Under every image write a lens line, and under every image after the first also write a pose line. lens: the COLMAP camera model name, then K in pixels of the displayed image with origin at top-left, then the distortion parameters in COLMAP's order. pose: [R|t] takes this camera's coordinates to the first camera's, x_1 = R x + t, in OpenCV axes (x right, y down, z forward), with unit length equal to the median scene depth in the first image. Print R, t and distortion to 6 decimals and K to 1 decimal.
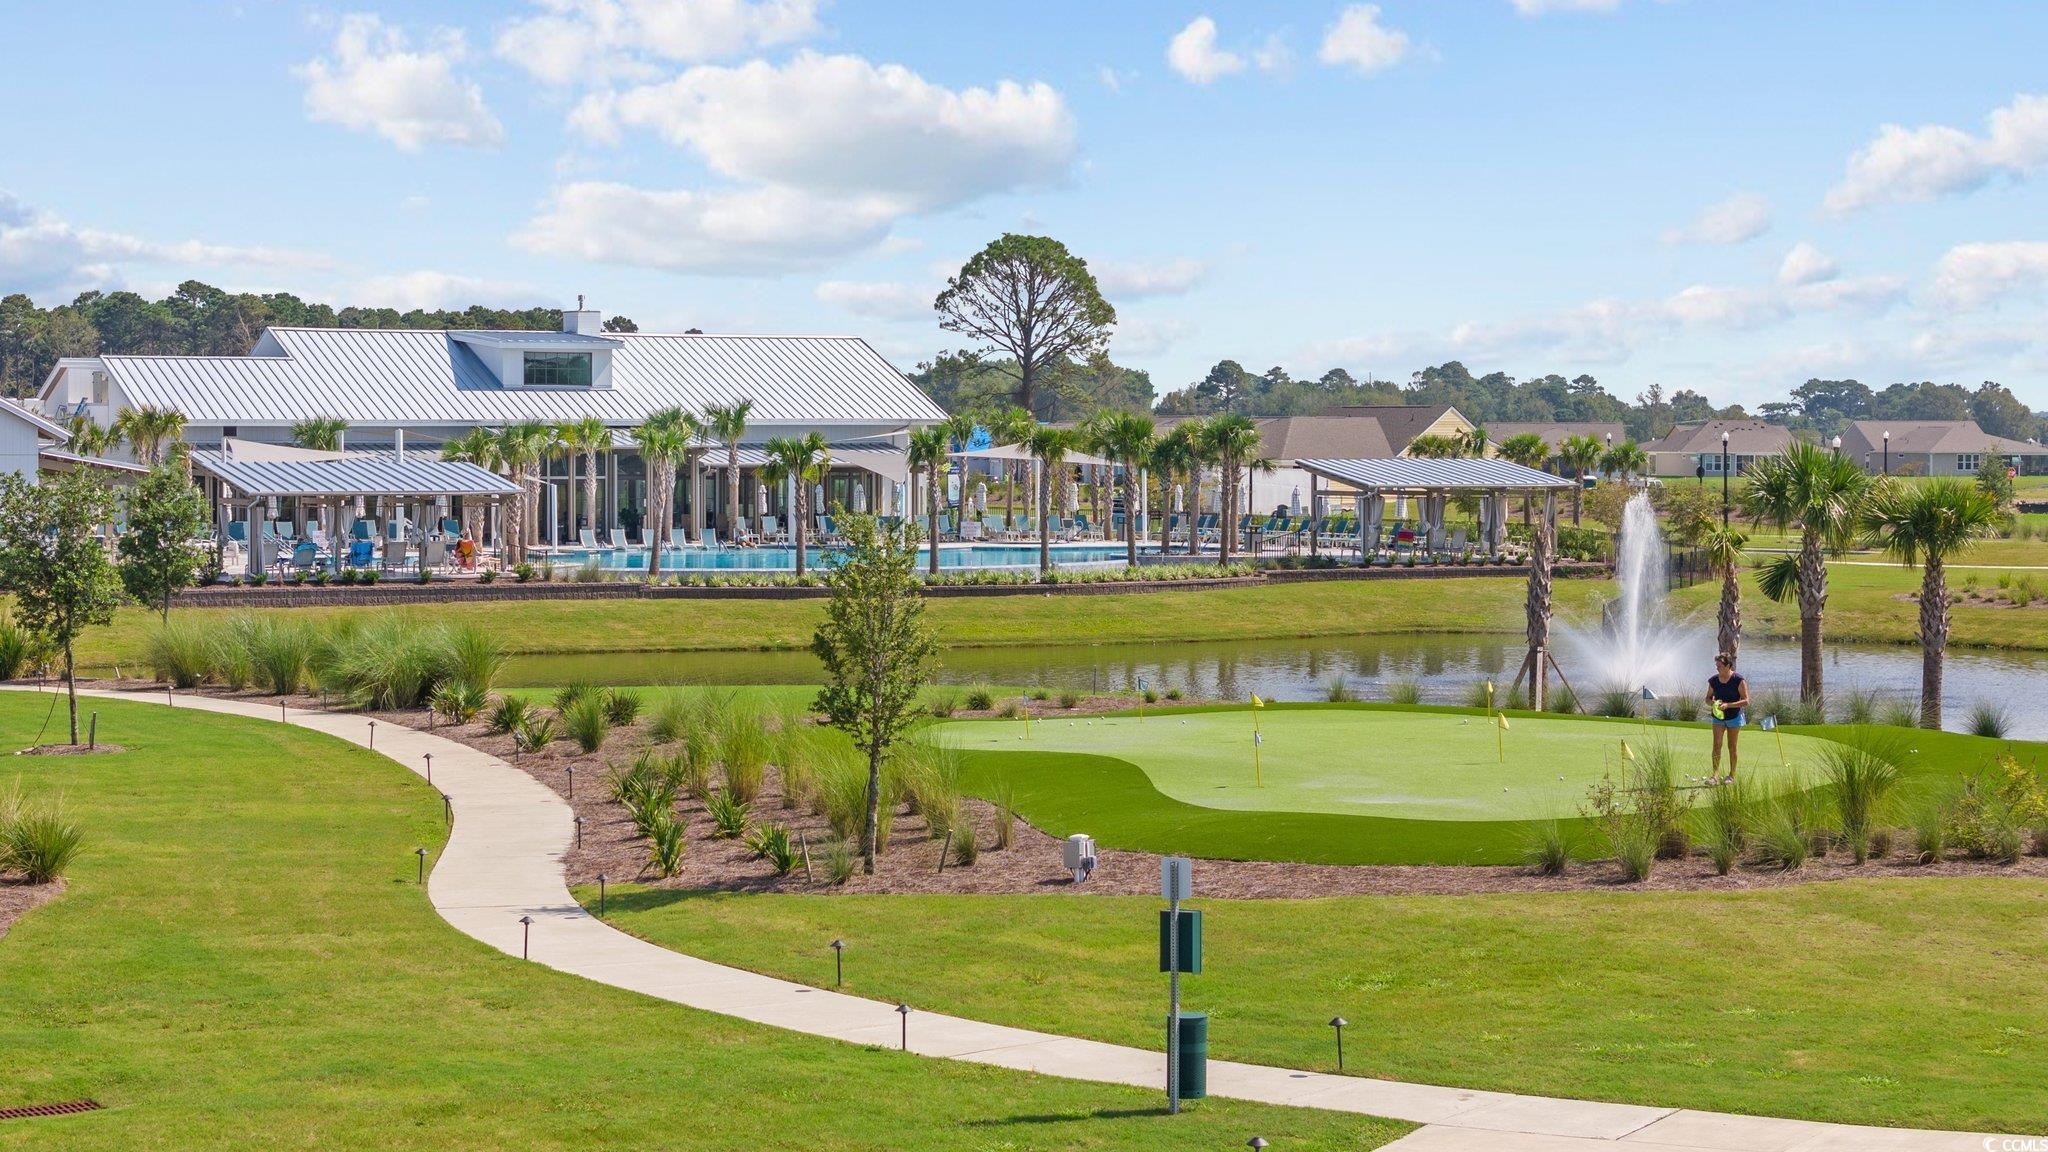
lens RADIAL K [[4168.8, 0, 1024.0], [0, 4168.8, 576.0], [0, 0, 1]] dist [0.000942, 0.200546]
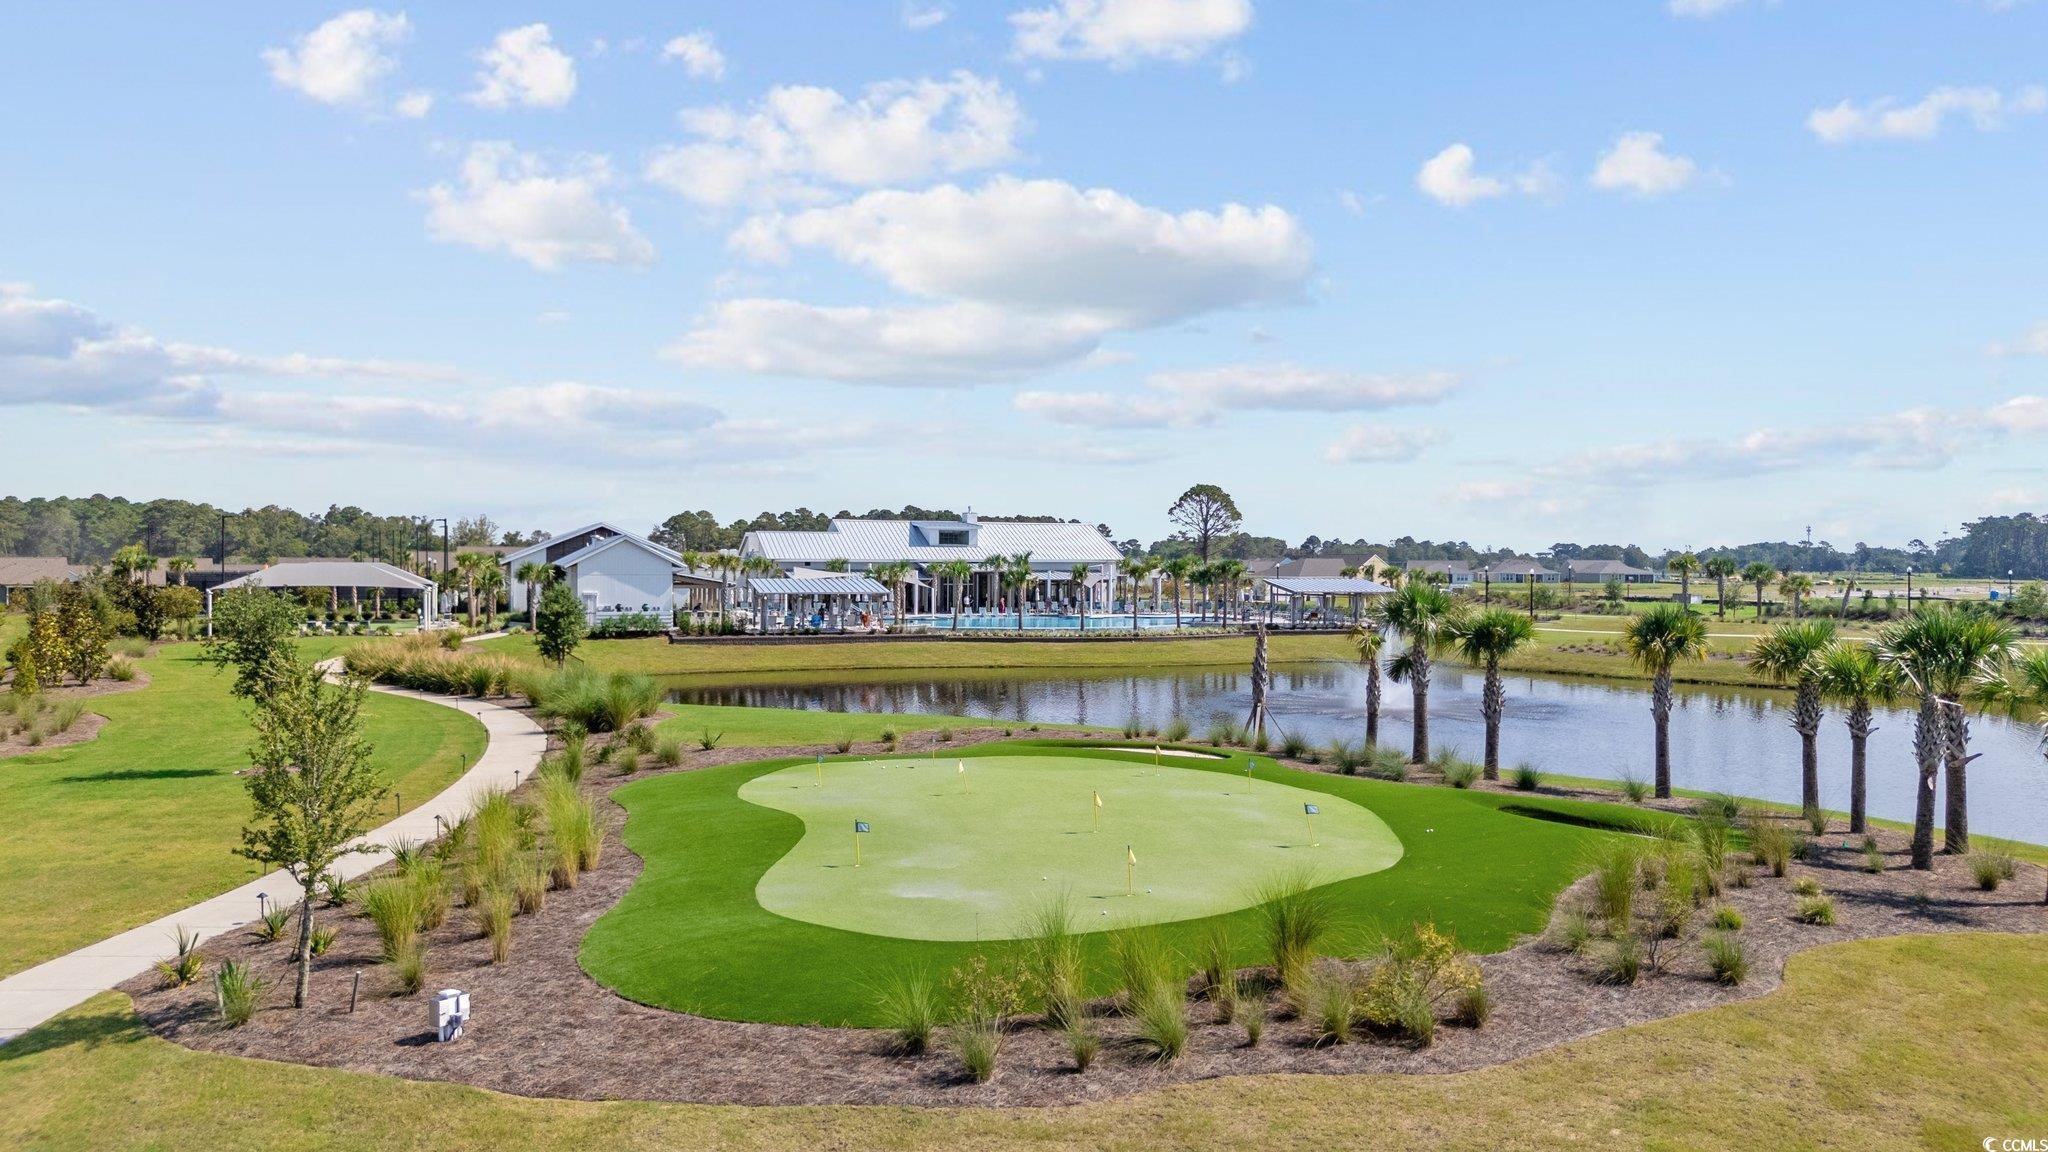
lens RADIAL K [[1486.2, 0, 1024.0], [0, 1486.2, 576.0], [0, 0, 1]] dist [0.088953, 0.000101]
pose [[0.987286, 0.005389, -0.158862, 0.062152], [-0.009350, 0.999664, -0.024196, -0.008955], [0.158678, 0.025374, 0.987004, 0.200769]]
